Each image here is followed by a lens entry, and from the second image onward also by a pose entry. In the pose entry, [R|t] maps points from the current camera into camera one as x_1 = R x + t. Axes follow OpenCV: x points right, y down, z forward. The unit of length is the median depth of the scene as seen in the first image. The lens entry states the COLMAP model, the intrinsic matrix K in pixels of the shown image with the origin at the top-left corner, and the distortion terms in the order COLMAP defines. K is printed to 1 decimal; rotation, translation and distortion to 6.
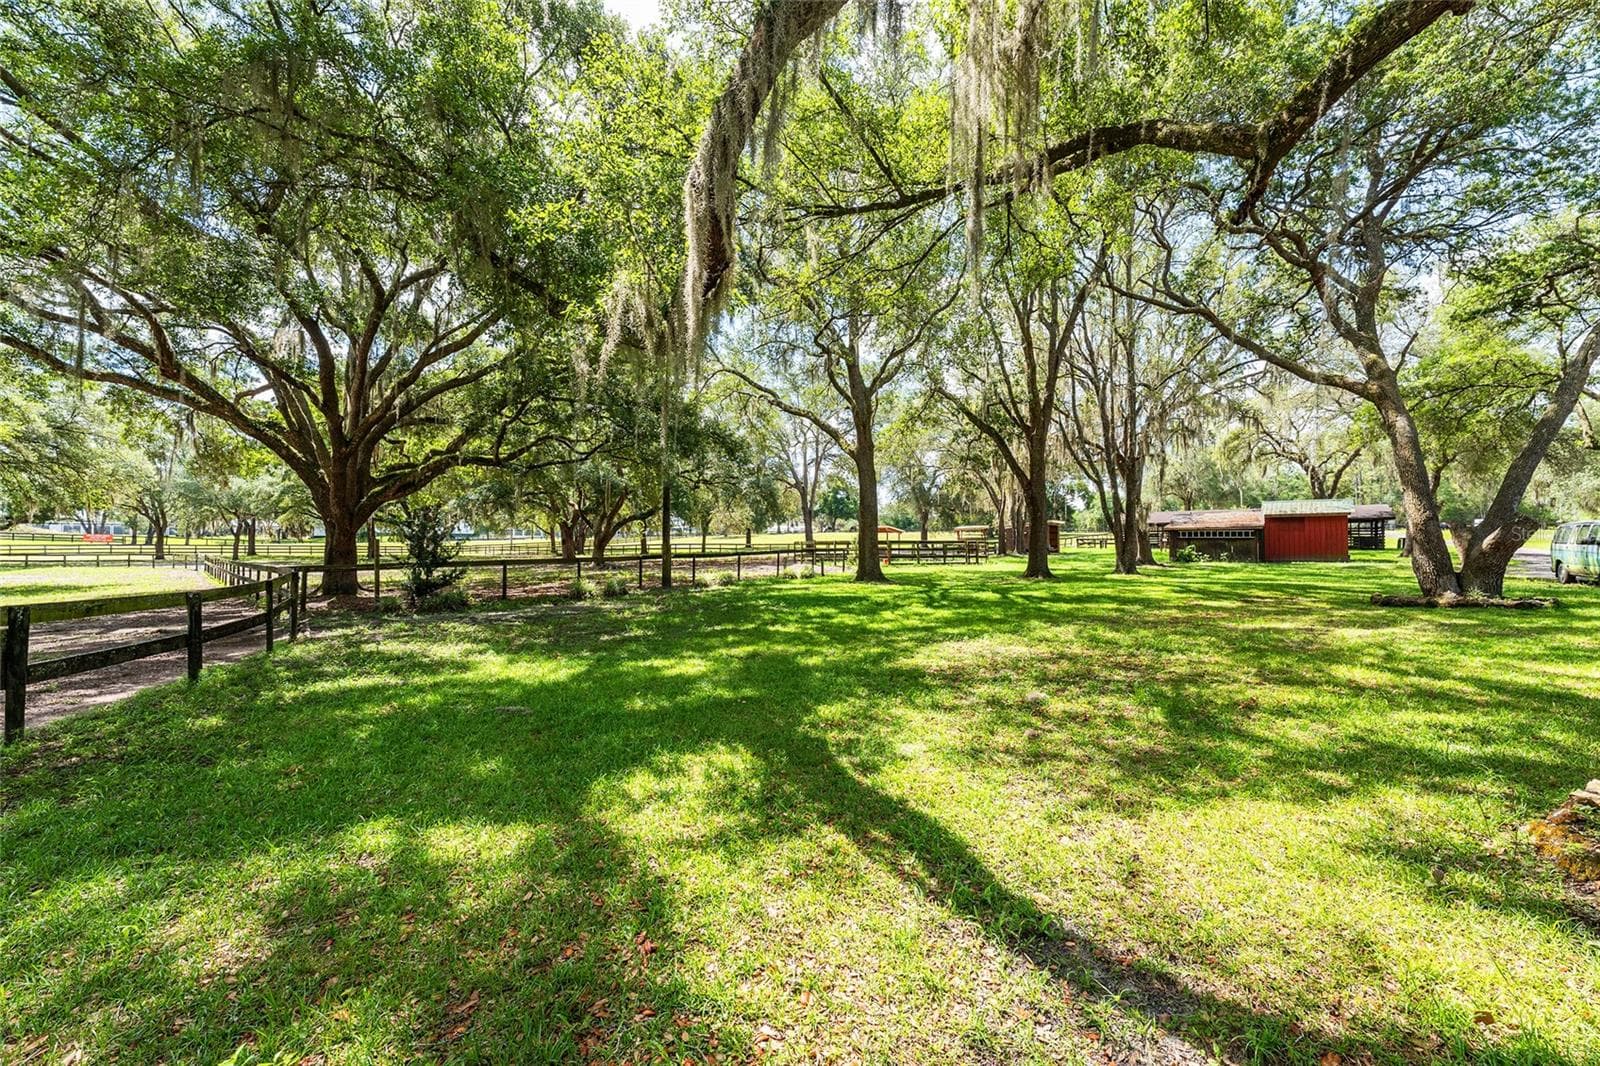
lens RADIAL K [[624.2, 0, 800.0], [0, 624.2, 533.0], [0, 0, 1]] dist [0.000369, 0.000064]
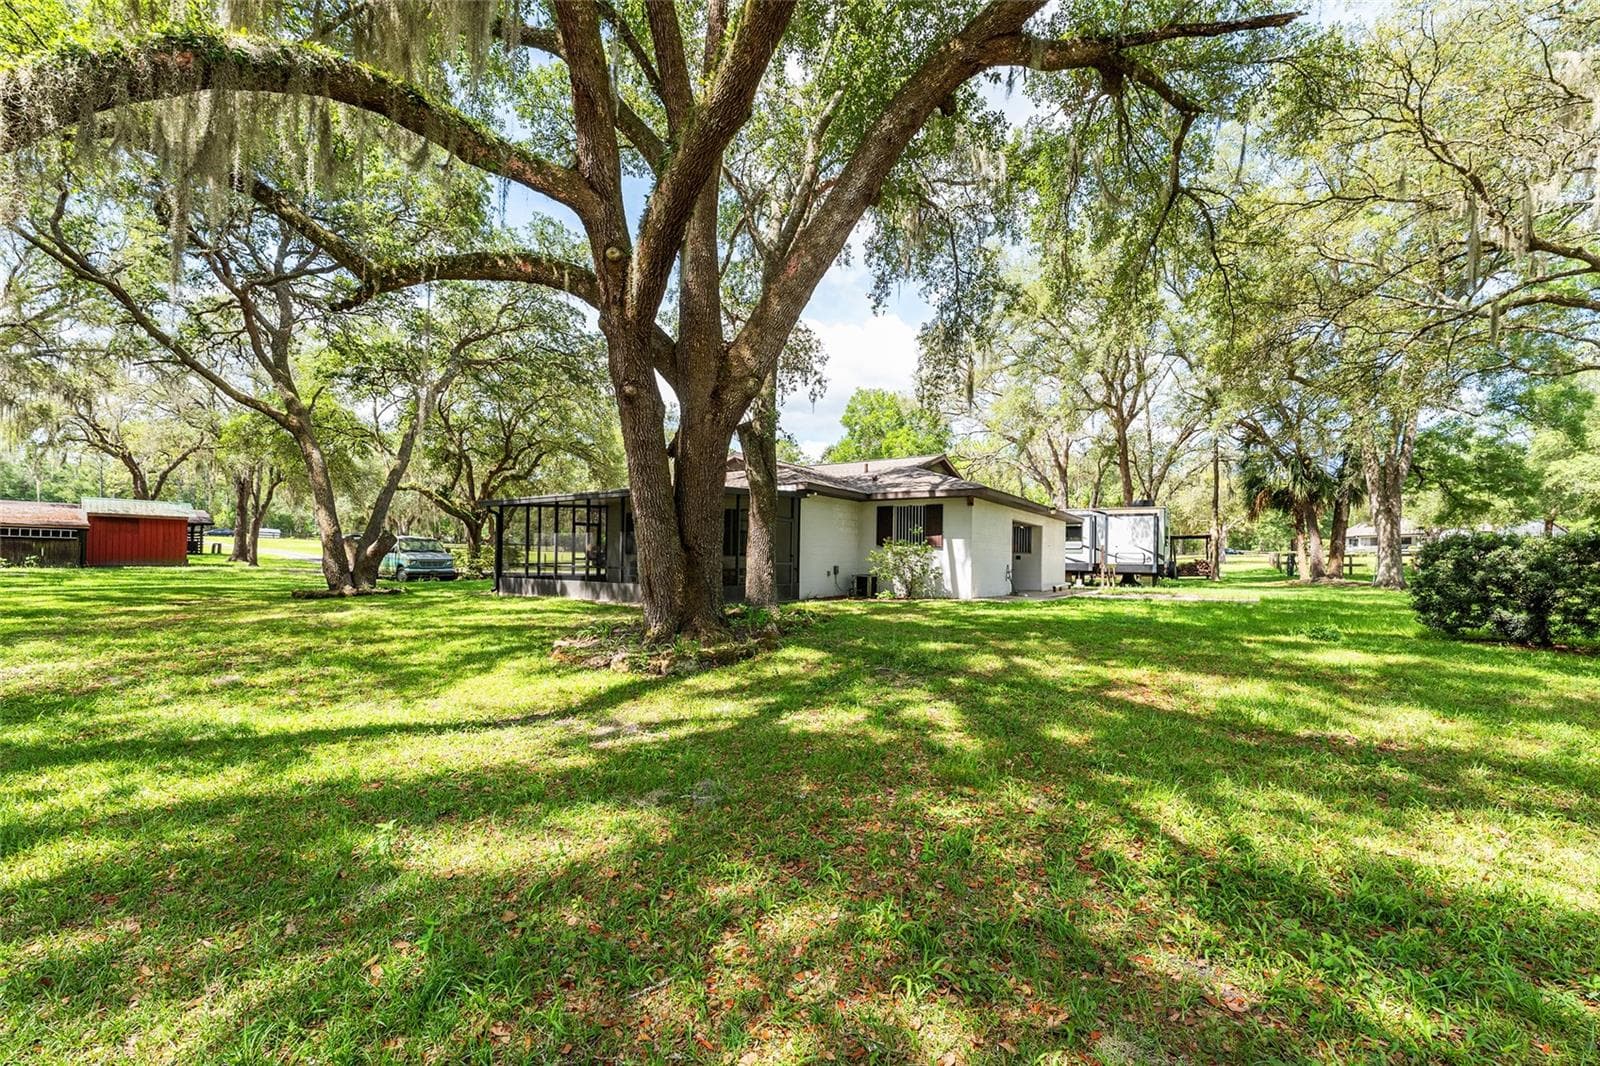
lens RADIAL K [[706.6, 0, 805.8], [0, 706.6, 533.7], [0, 0, 1]] dist [-0.000735, -0.000126]
pose [[0.019079, 0.042251, 0.998925, -0.232945], [-0.038339, 0.998403, -0.041497, 0.002696], [-0.999083, -0.037506, 0.020668, -0.017906]]
